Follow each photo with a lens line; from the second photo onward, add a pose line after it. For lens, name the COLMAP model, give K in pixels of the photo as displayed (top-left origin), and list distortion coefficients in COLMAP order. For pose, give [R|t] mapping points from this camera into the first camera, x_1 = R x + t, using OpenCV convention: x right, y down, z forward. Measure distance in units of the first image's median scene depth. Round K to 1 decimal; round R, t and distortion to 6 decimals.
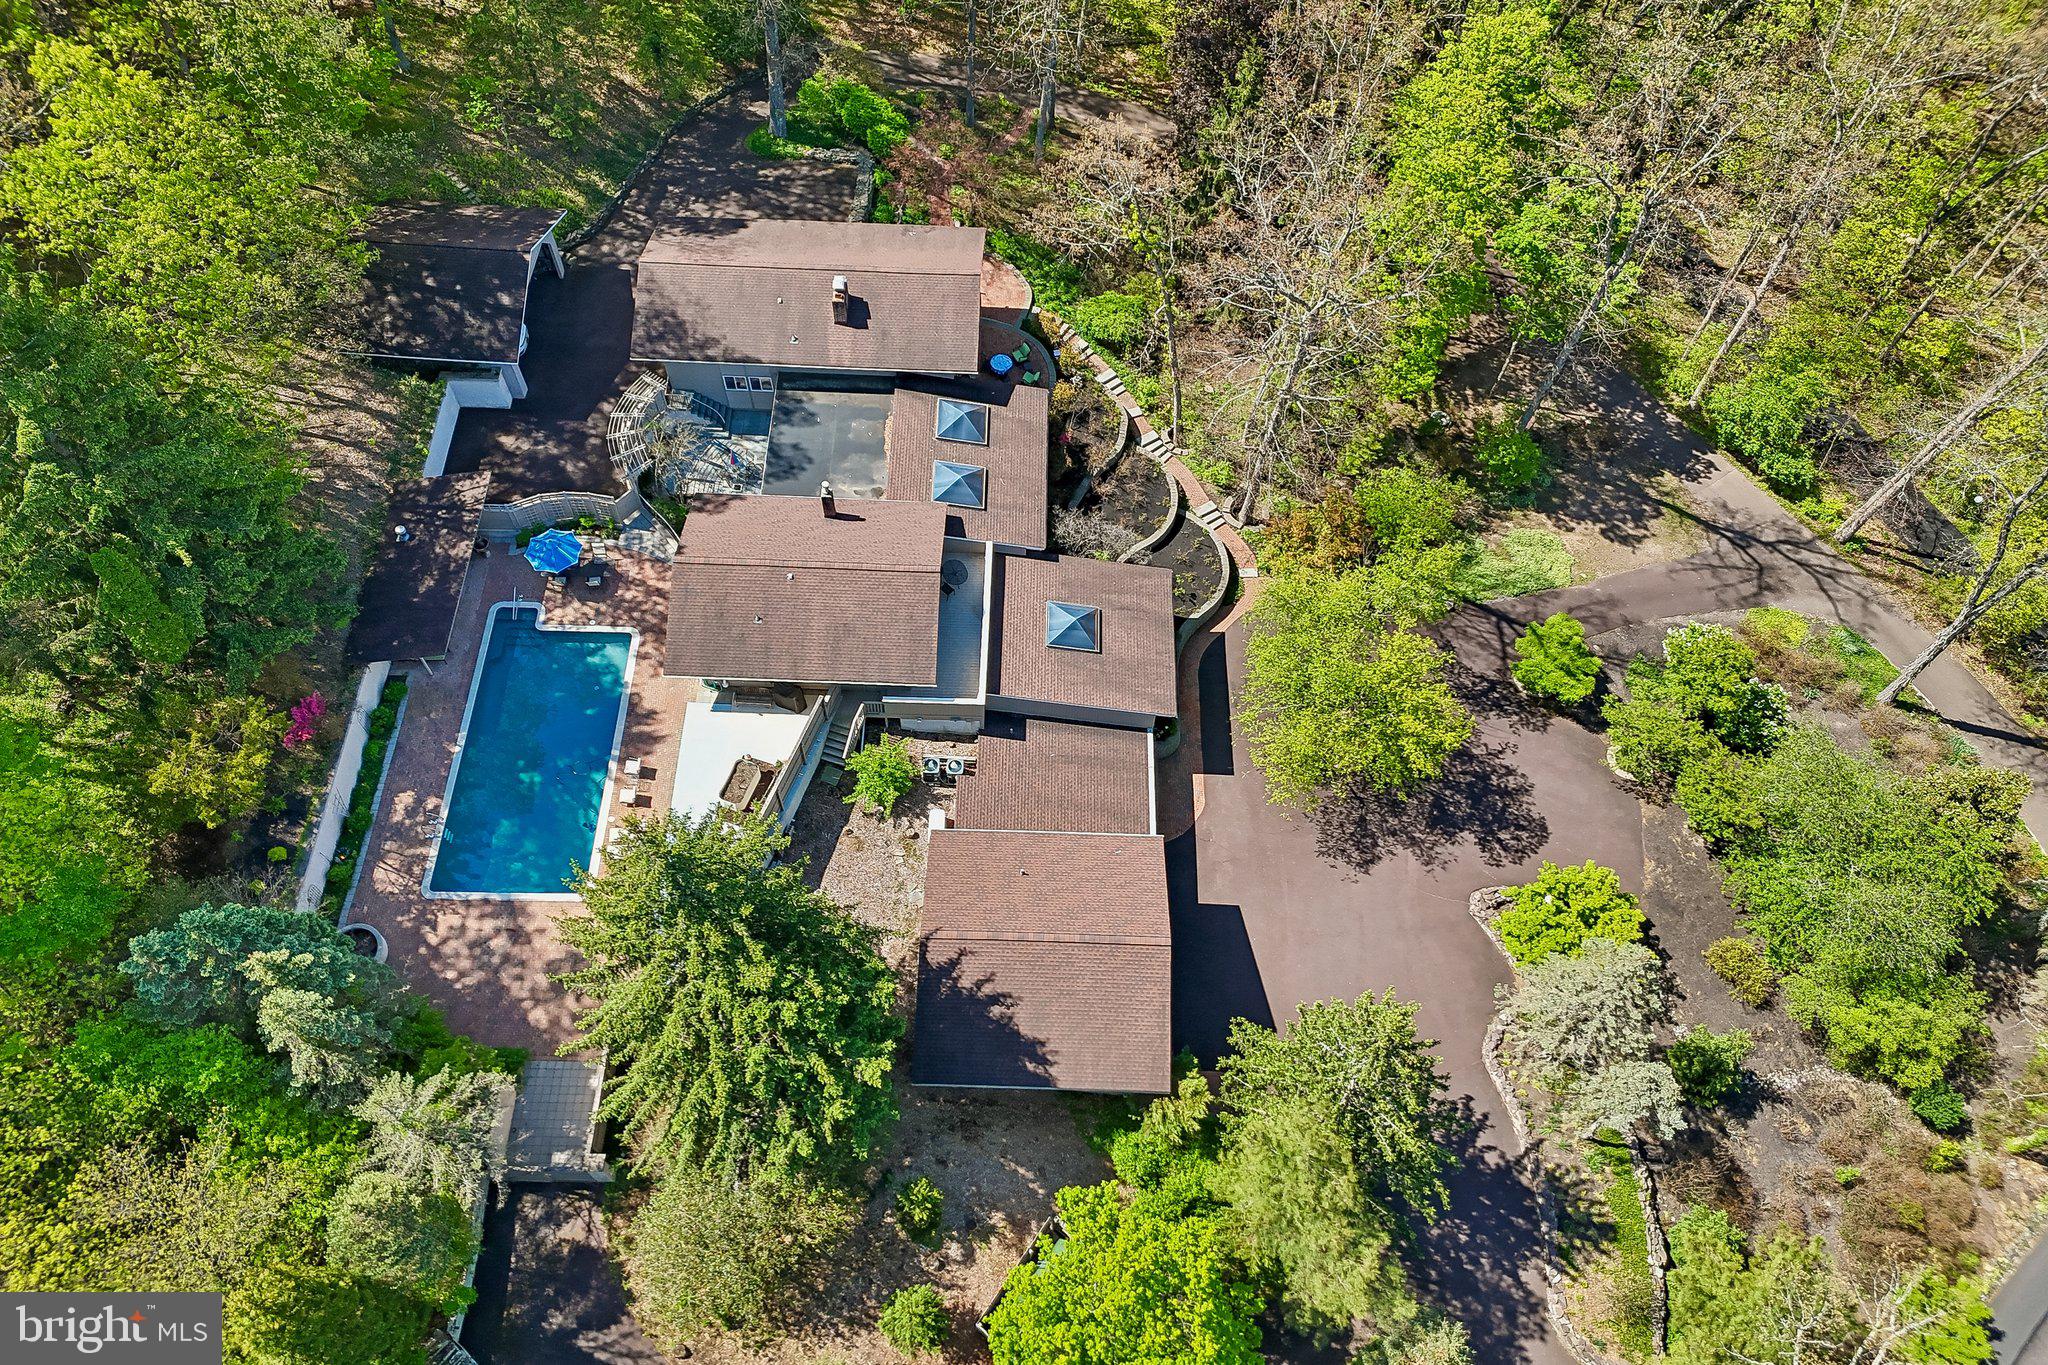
lens RADIAL K [[1432.2, 0, 1017.2], [0, 1432.2, 677.8], [0, 0, 1]] dist [0.071688, -0.065582]
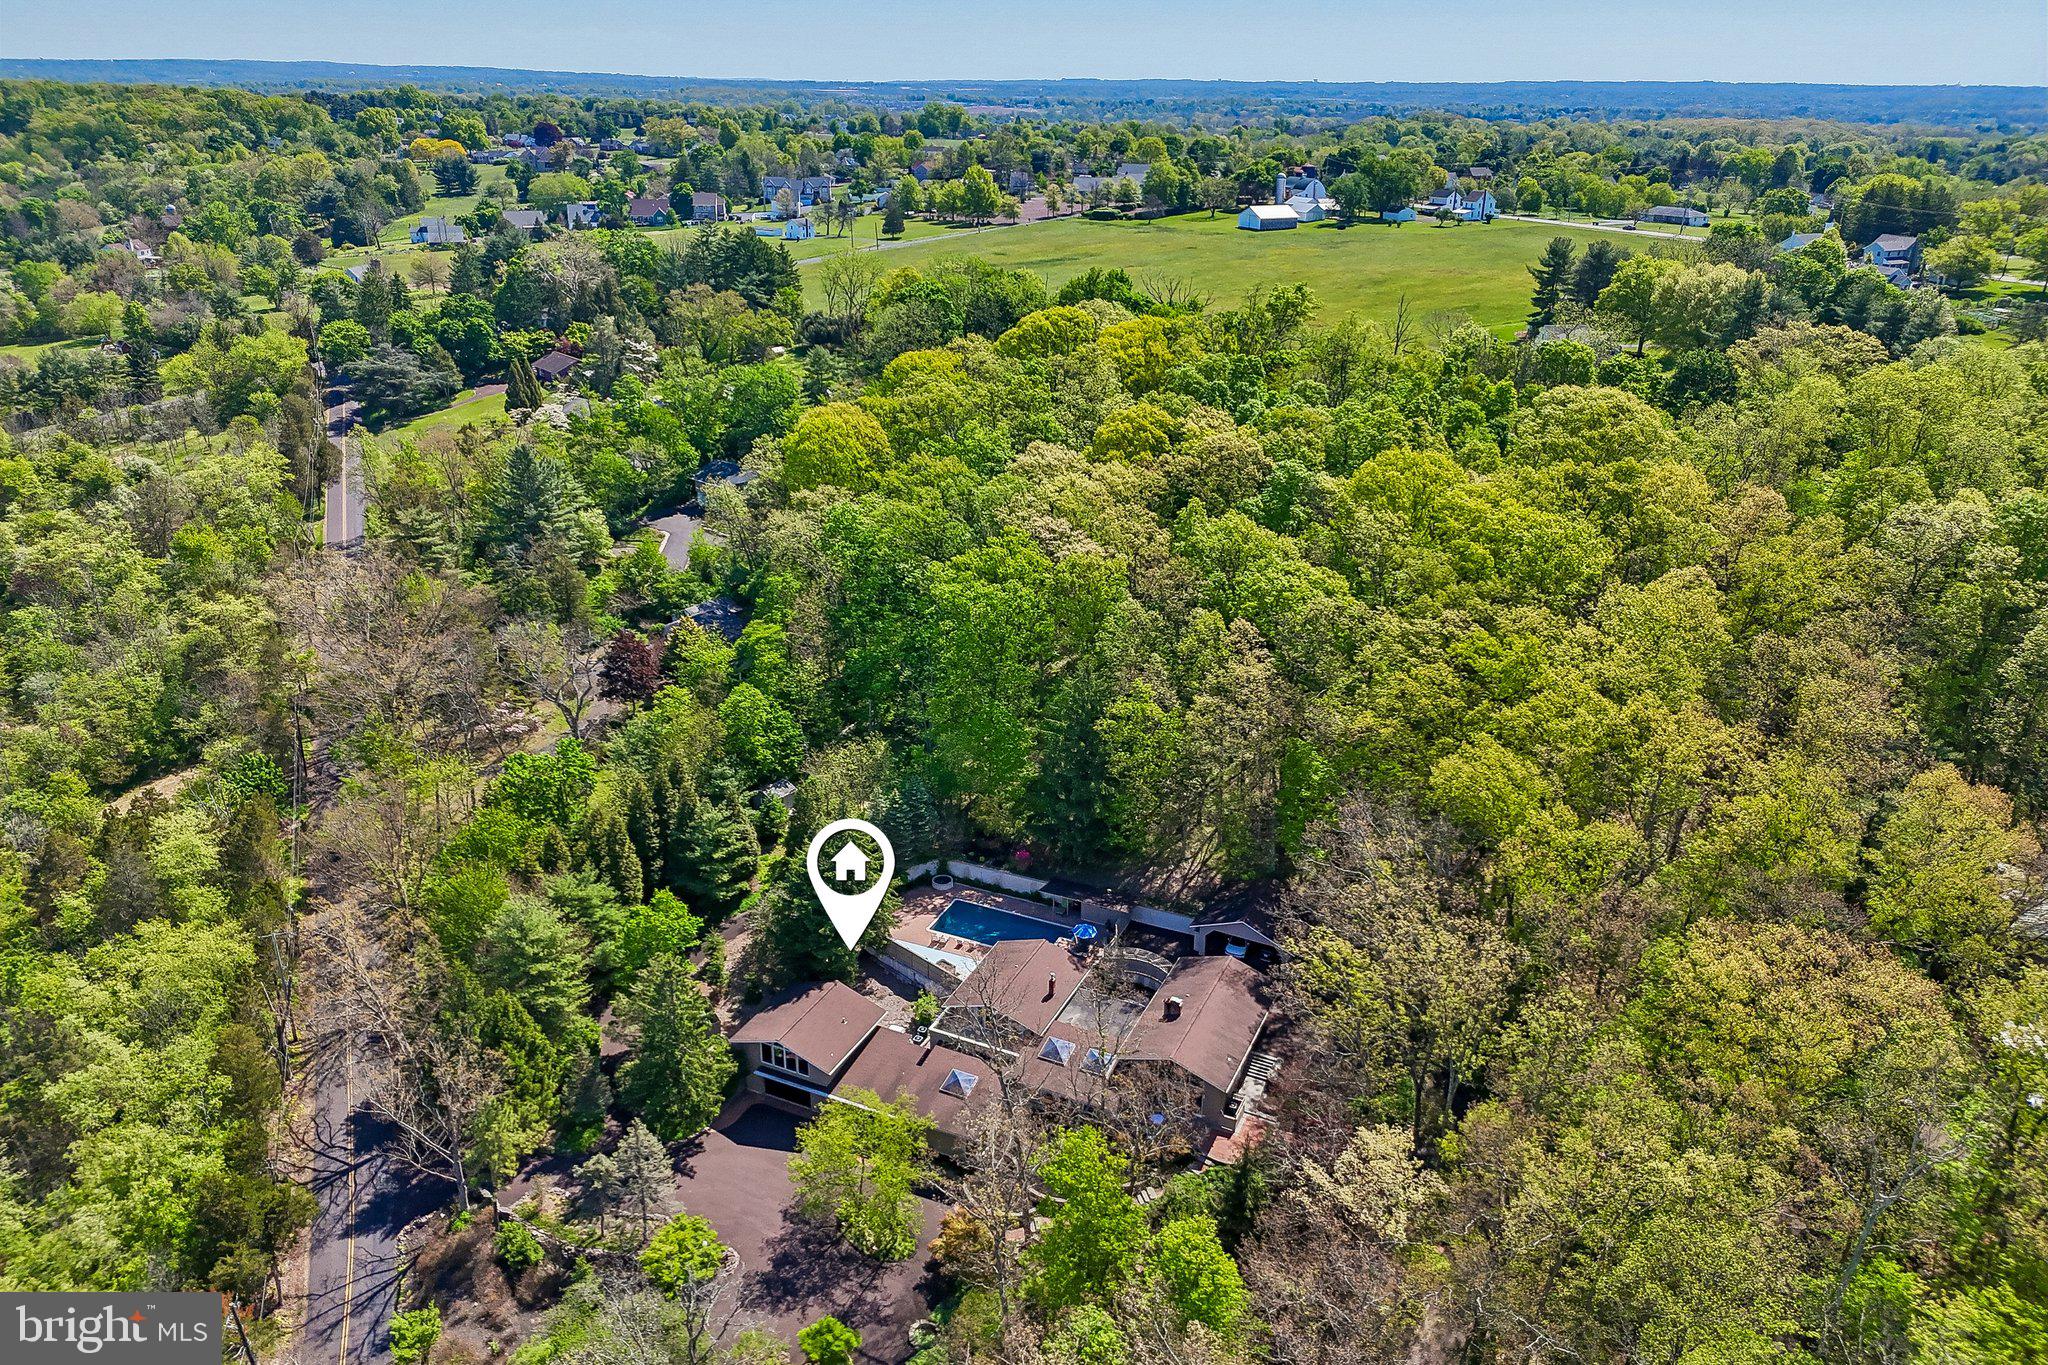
lens RADIAL K [[1432.2, 0, 1033.1], [0, 1432.2, 658.1], [0, 0, 1]] dist [0.071688, -0.065582]
pose [[-0.393112, 0.321588, -0.861420, 1.372491], [-0.796311, 0.349336, 0.493815, -1.174821], [0.459730, 0.880083, 0.118756, 0.316061]]
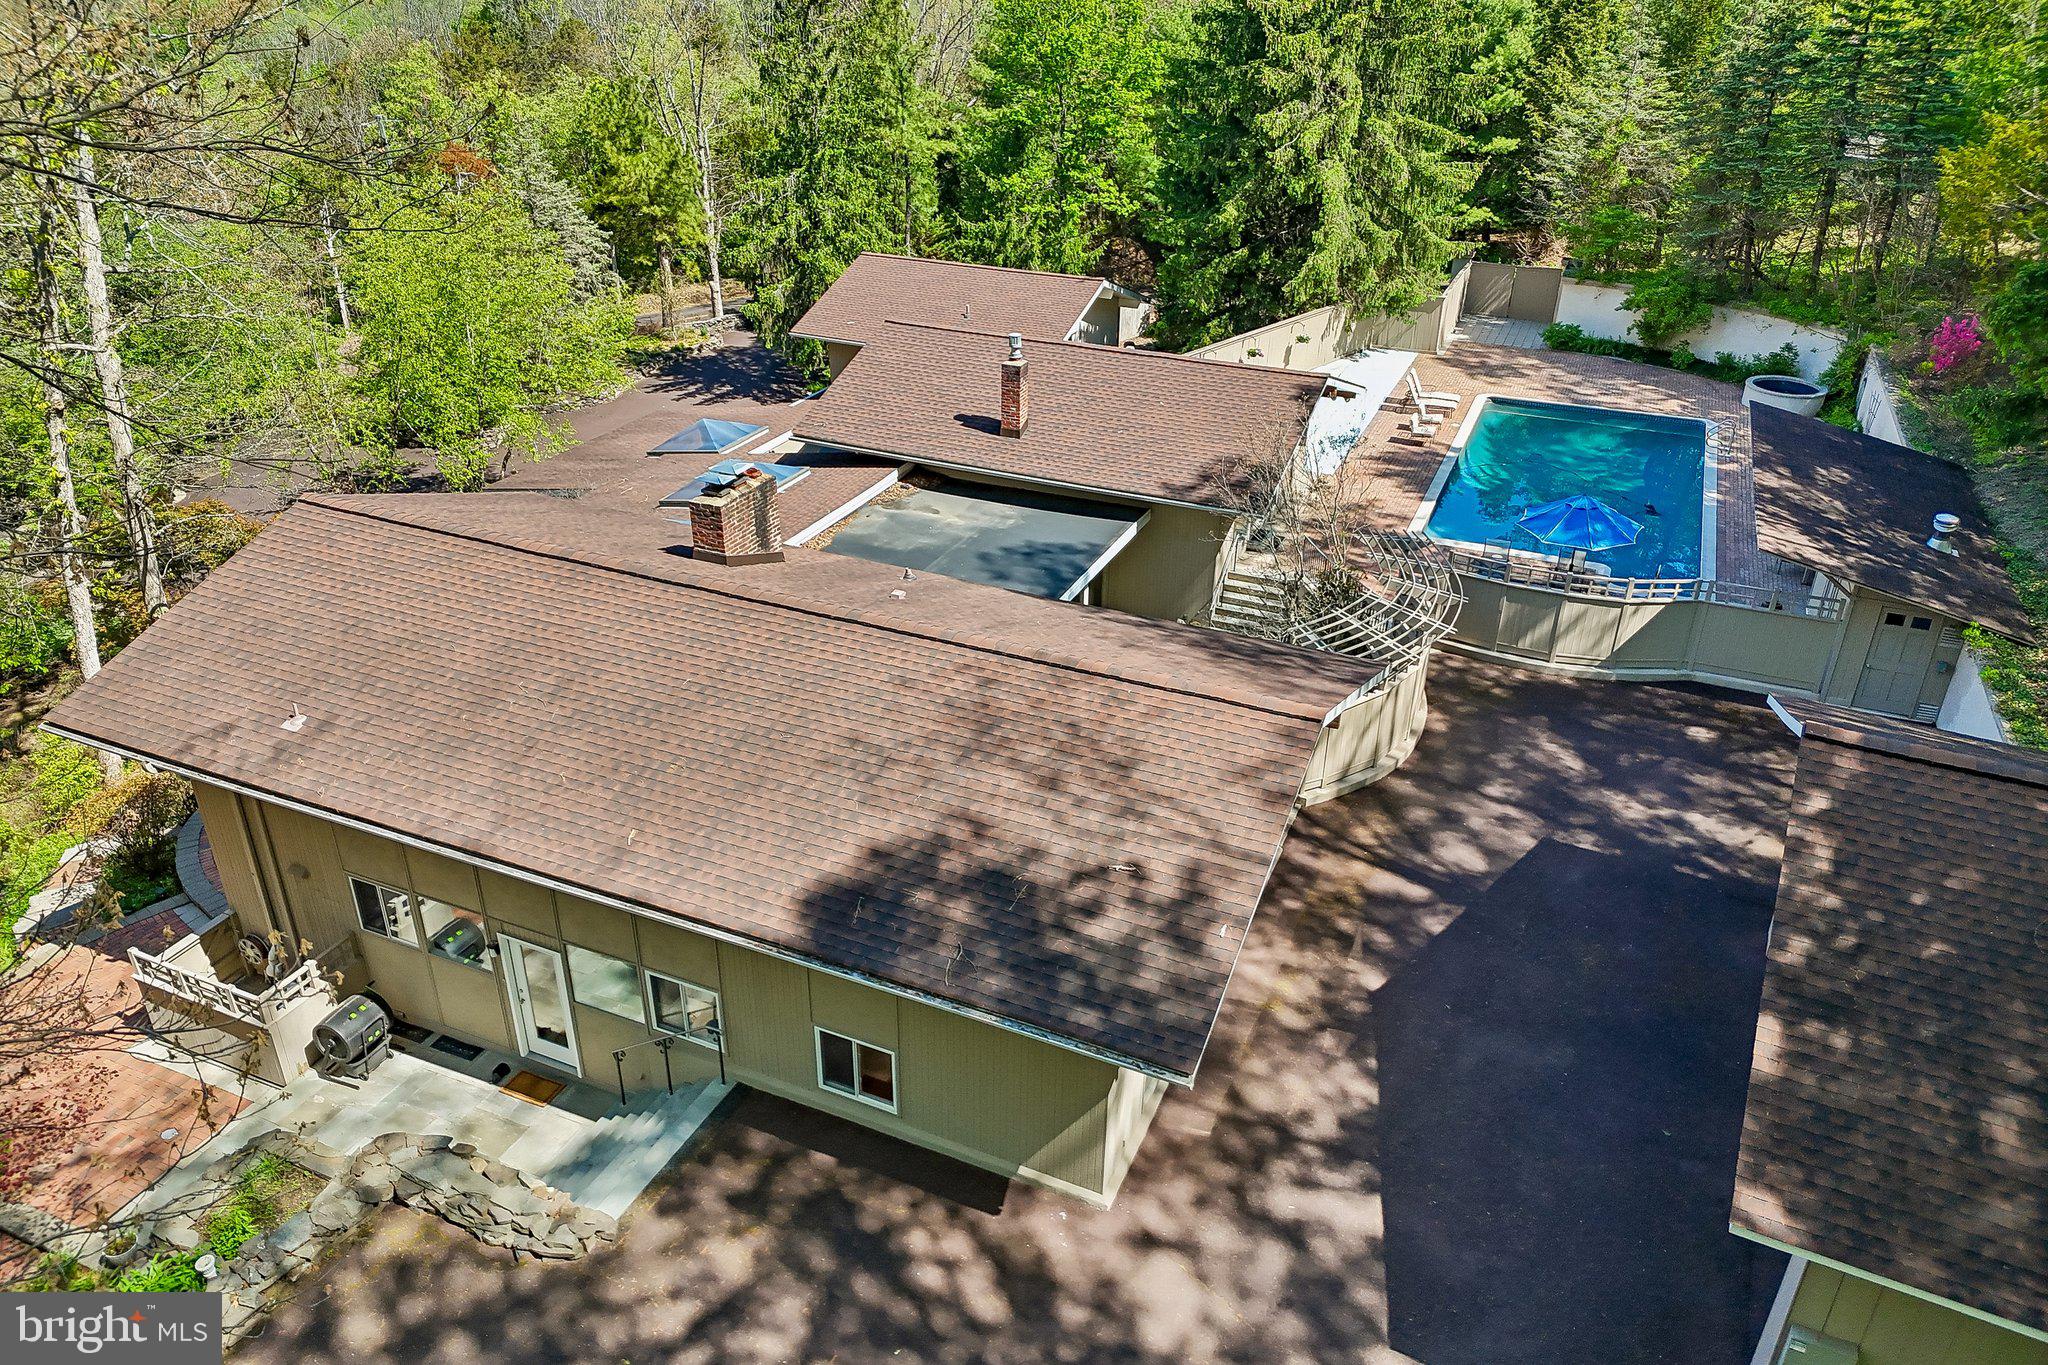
lens RADIAL K [[1432.2, 0, 1033.2], [0, 1432.2, 715.5], [0, 0, 1]] dist [0.071688, -0.065582]
pose [[-0.924797, -0.213579, 0.314856, -0.300166], [0.308411, 0.063756, 0.949114, -0.547417], [-0.222785, 0.974843, 0.006908, 1.027396]]
